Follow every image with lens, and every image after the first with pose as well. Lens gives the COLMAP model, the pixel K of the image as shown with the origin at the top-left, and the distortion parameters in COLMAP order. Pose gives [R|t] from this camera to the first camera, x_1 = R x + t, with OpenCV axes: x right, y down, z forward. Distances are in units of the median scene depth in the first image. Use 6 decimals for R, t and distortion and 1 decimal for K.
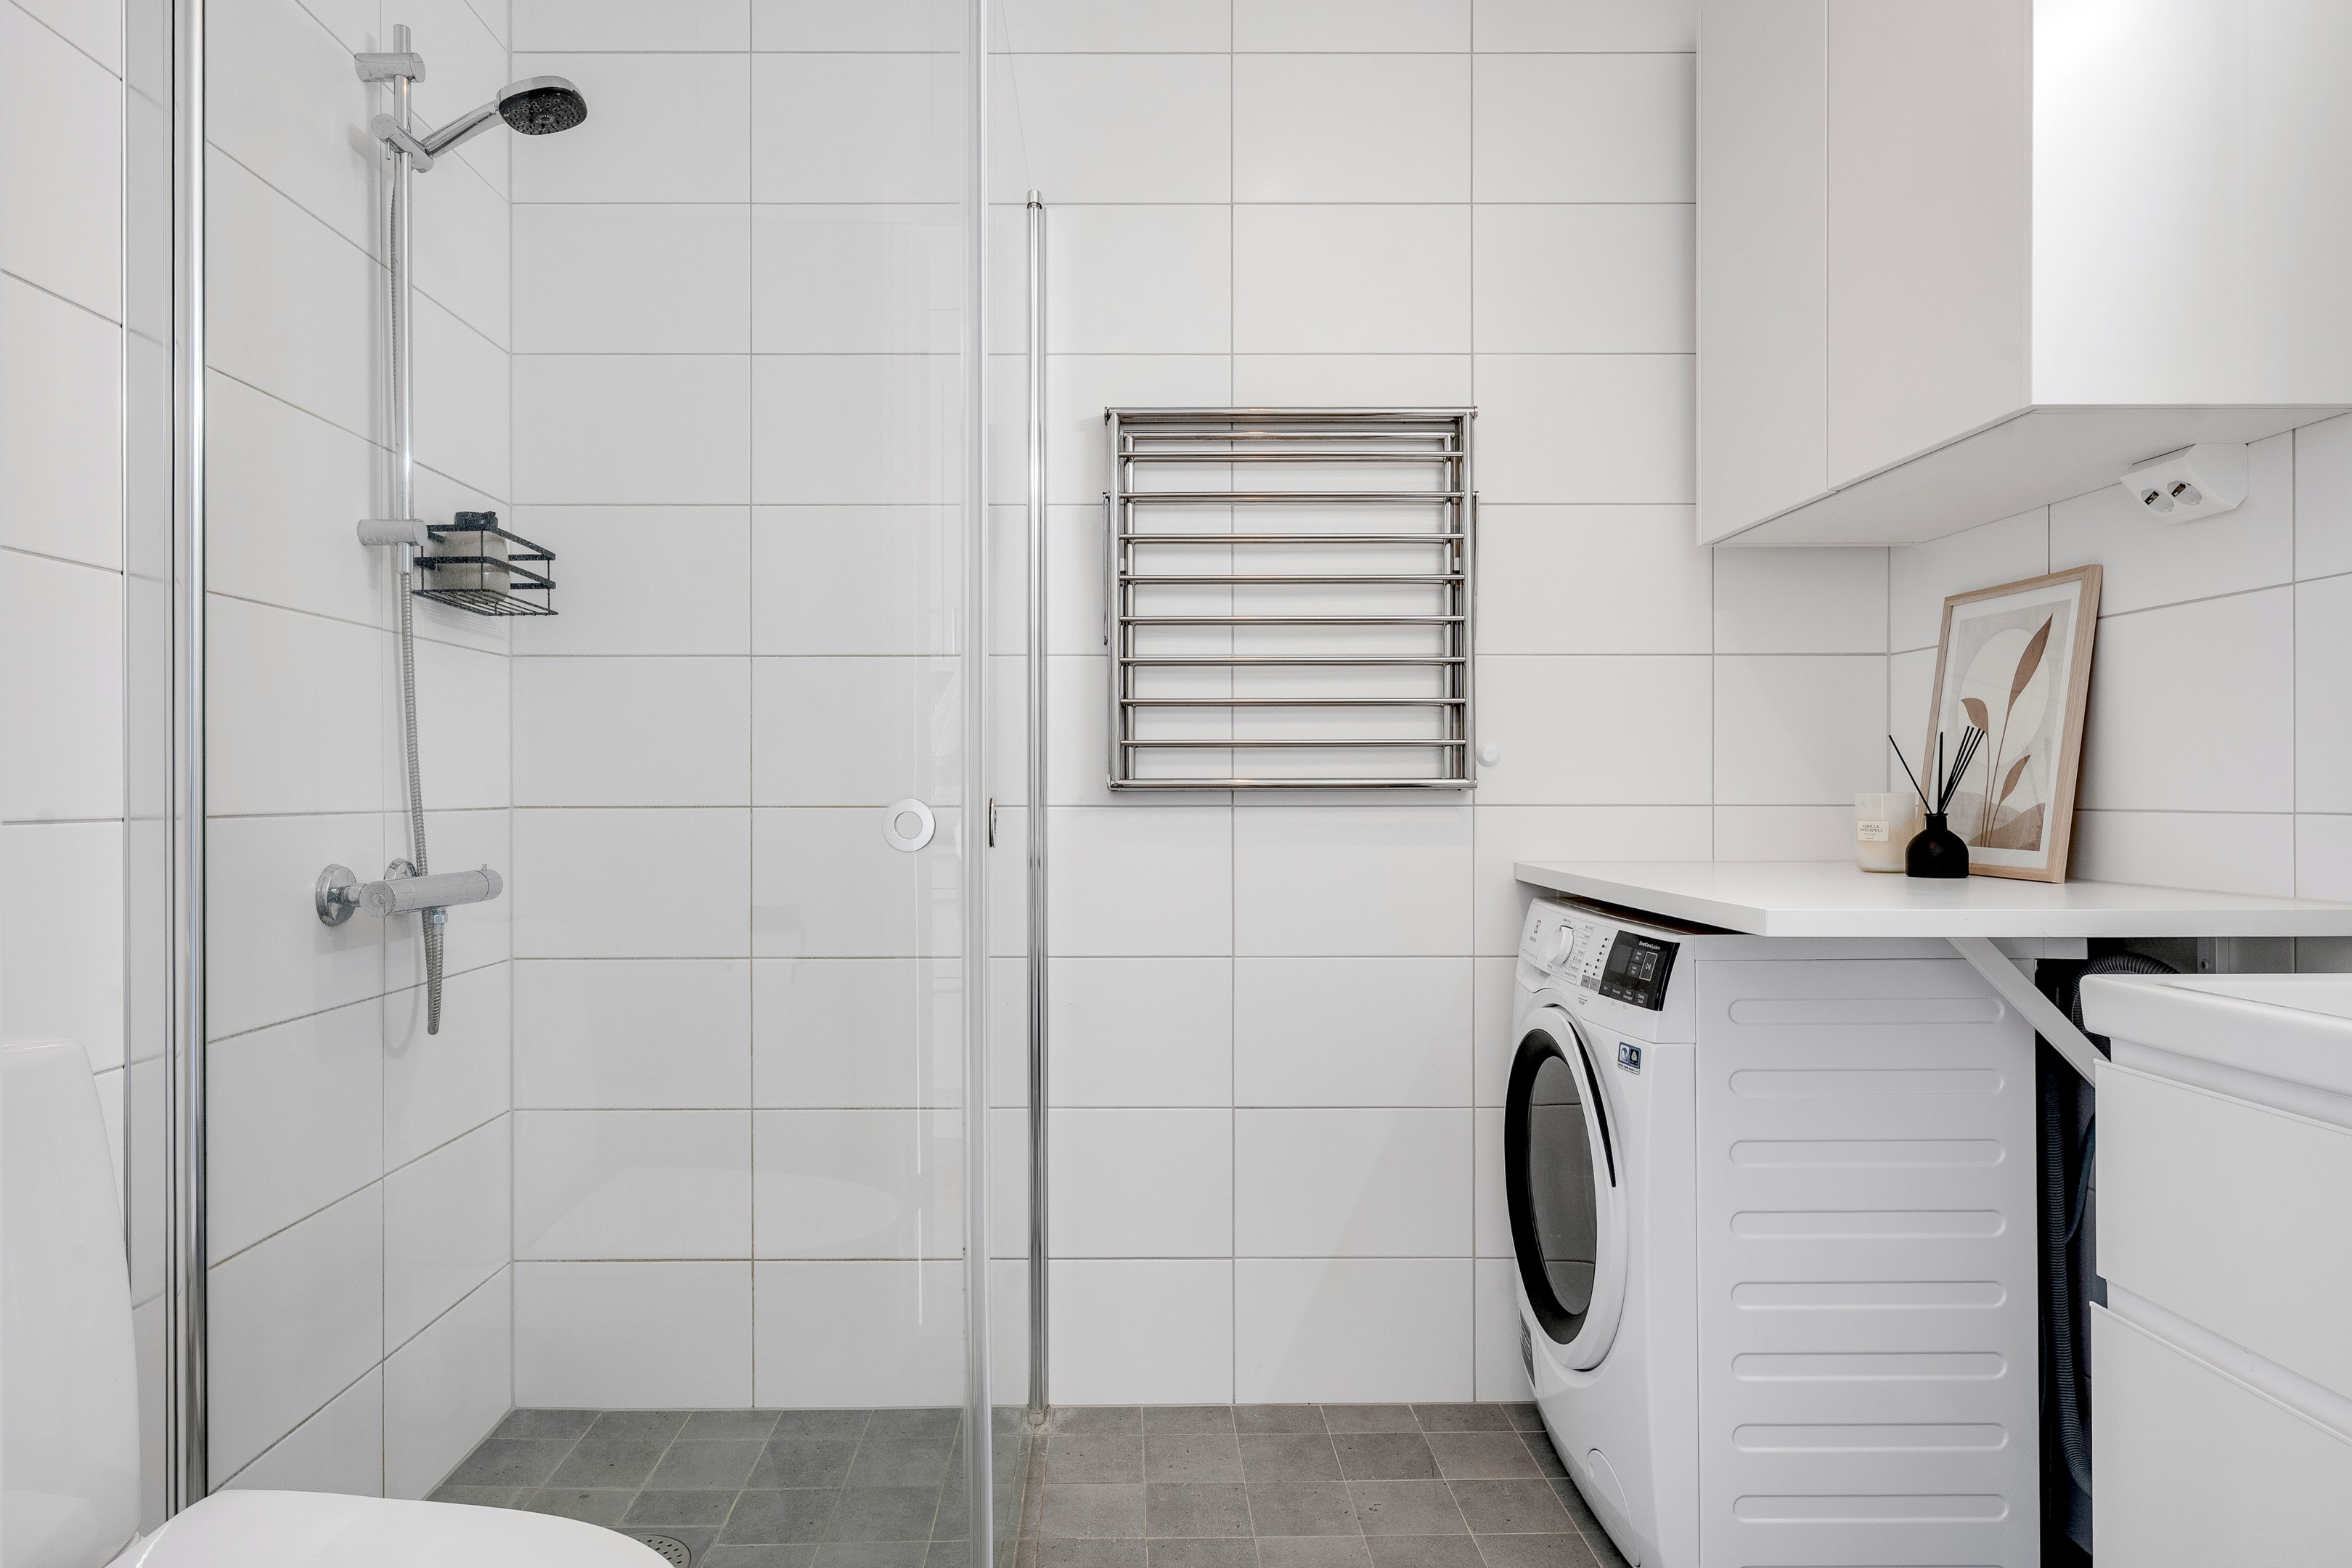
lens RADIAL K [[1959.2, 0, 1185.2], [0, 1959.2, 757.0], [0, 0, 1]] dist [-0.003122, -0.003085]
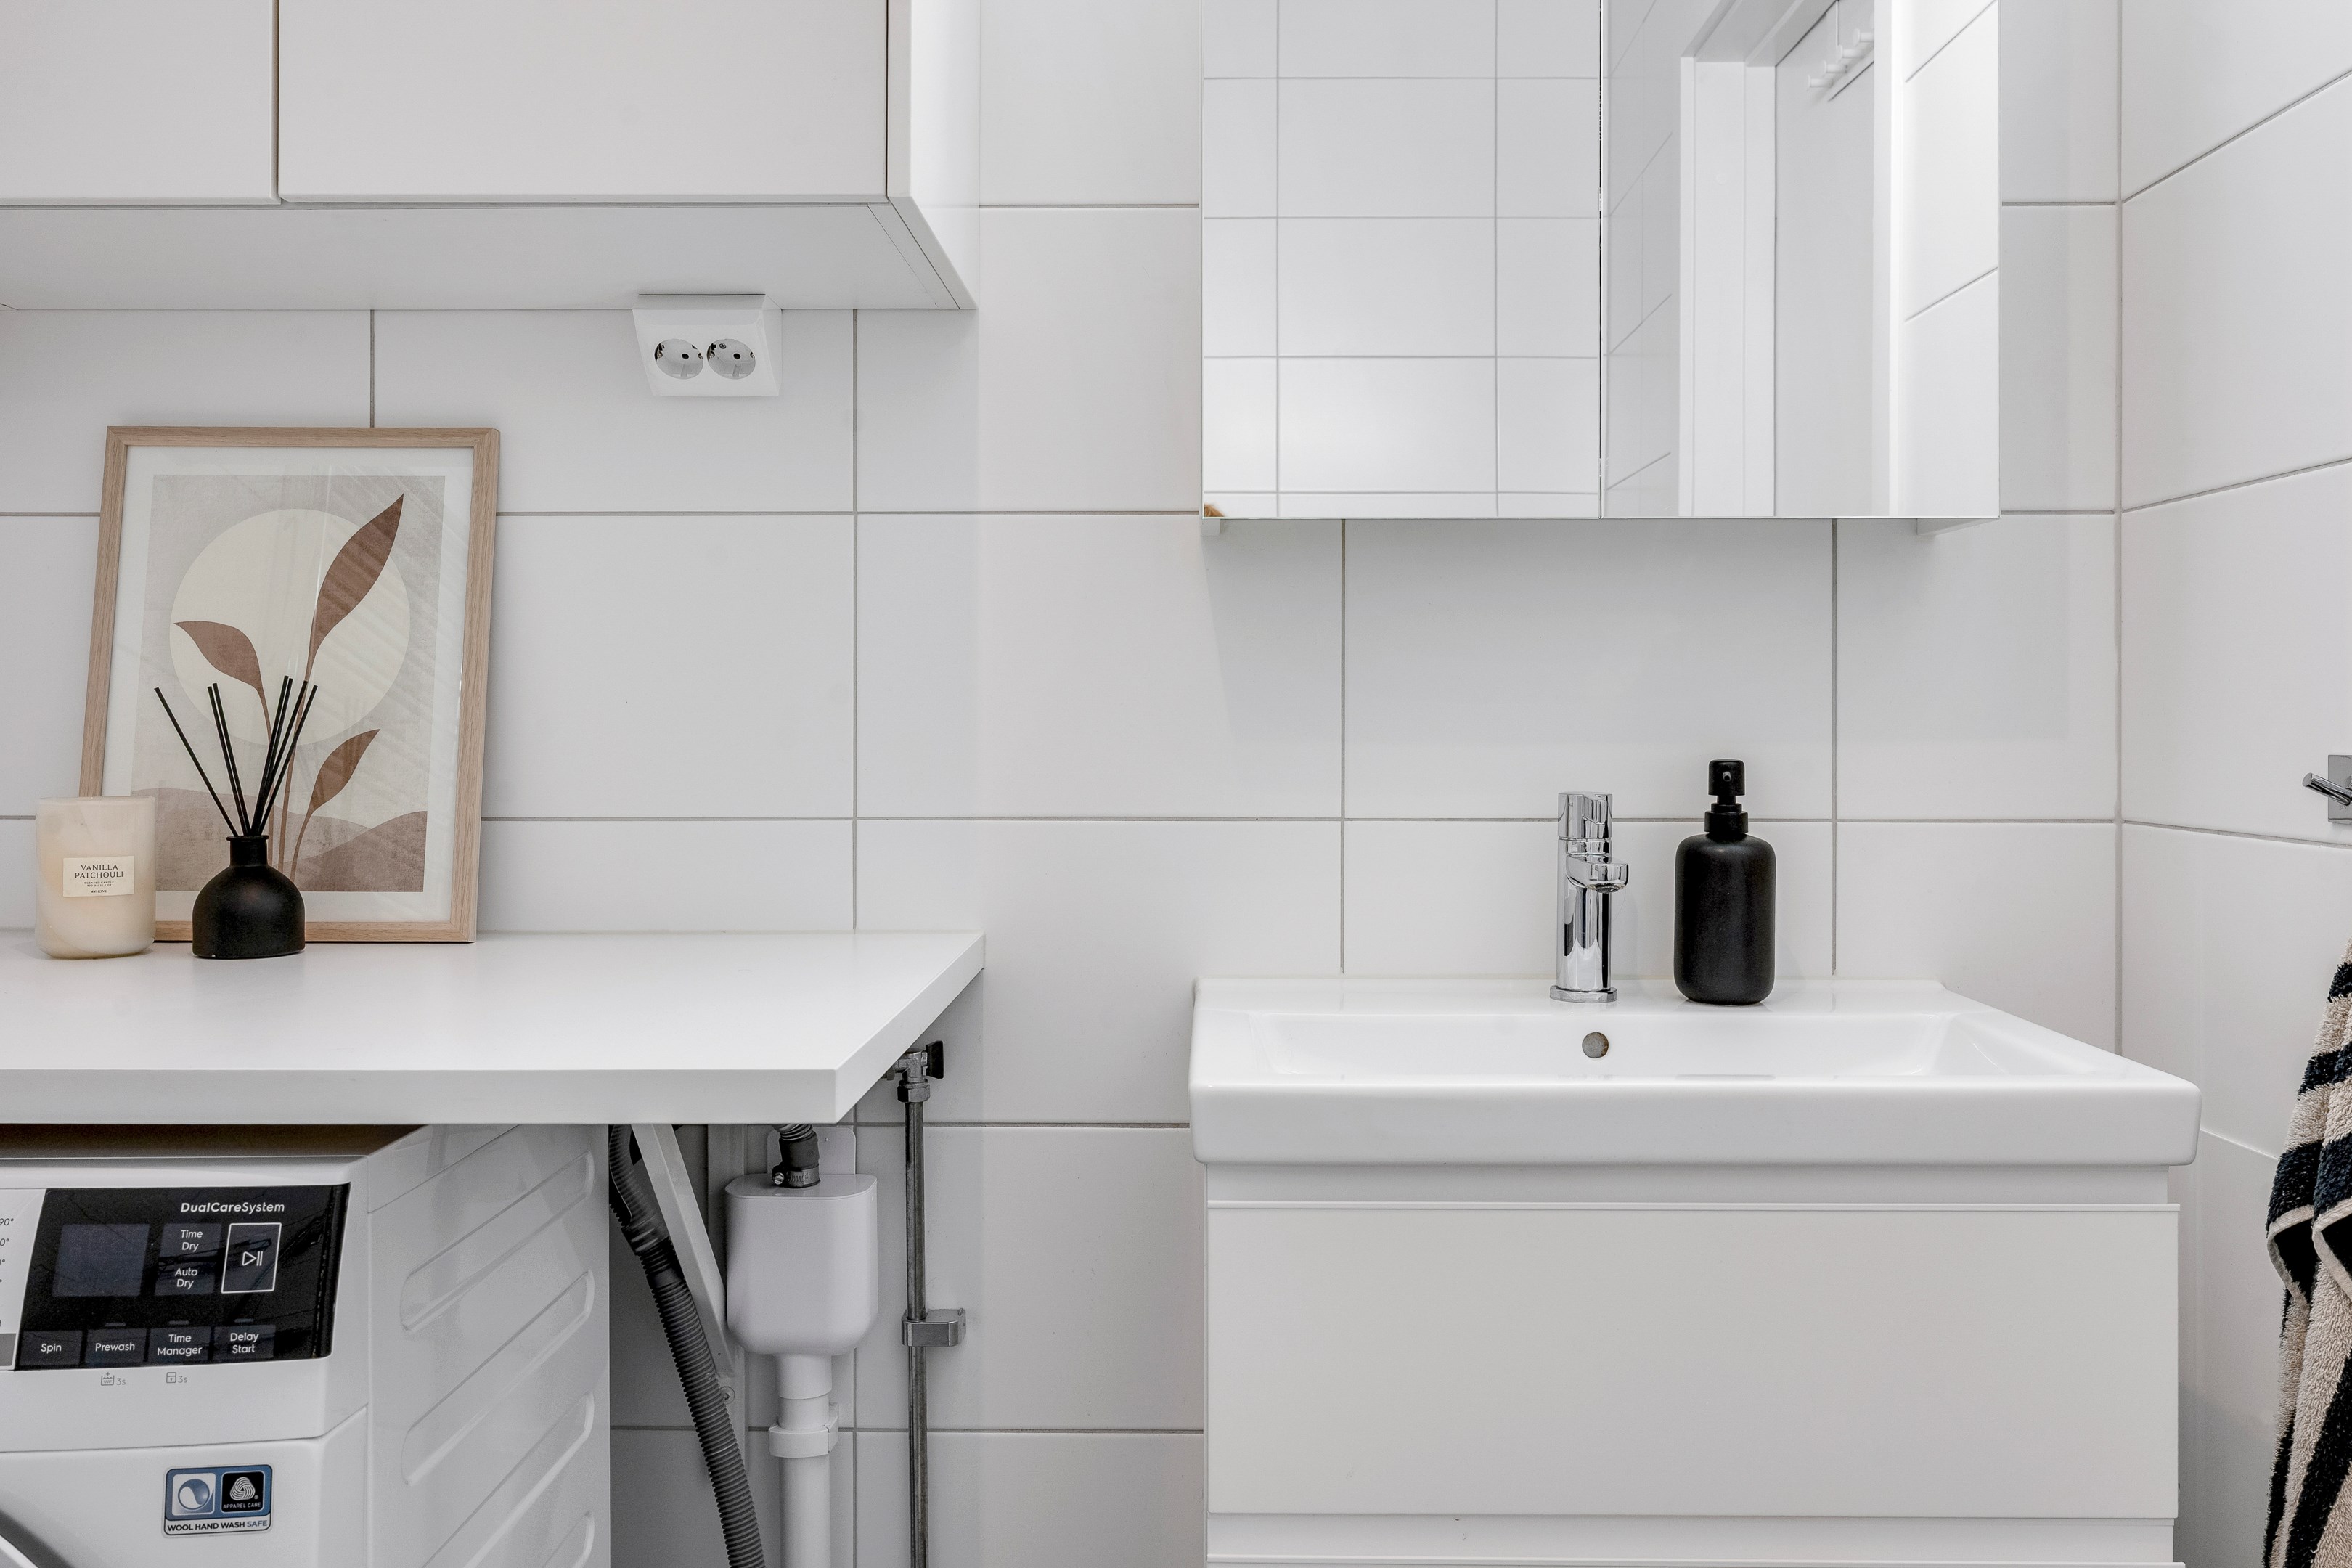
lens RADIAL K [[1959.2, 0, 1185.2], [0, 1959.2, 757.0], [0, 0, 1]] dist [-0.003122, -0.003085]
pose [[-0.014344, -0.015563, 0.999776, -0.160388], [-0.027186, 0.999515, 0.015169, -0.008340], [-0.999527, -0.026962, -0.014760, 0.758915]]
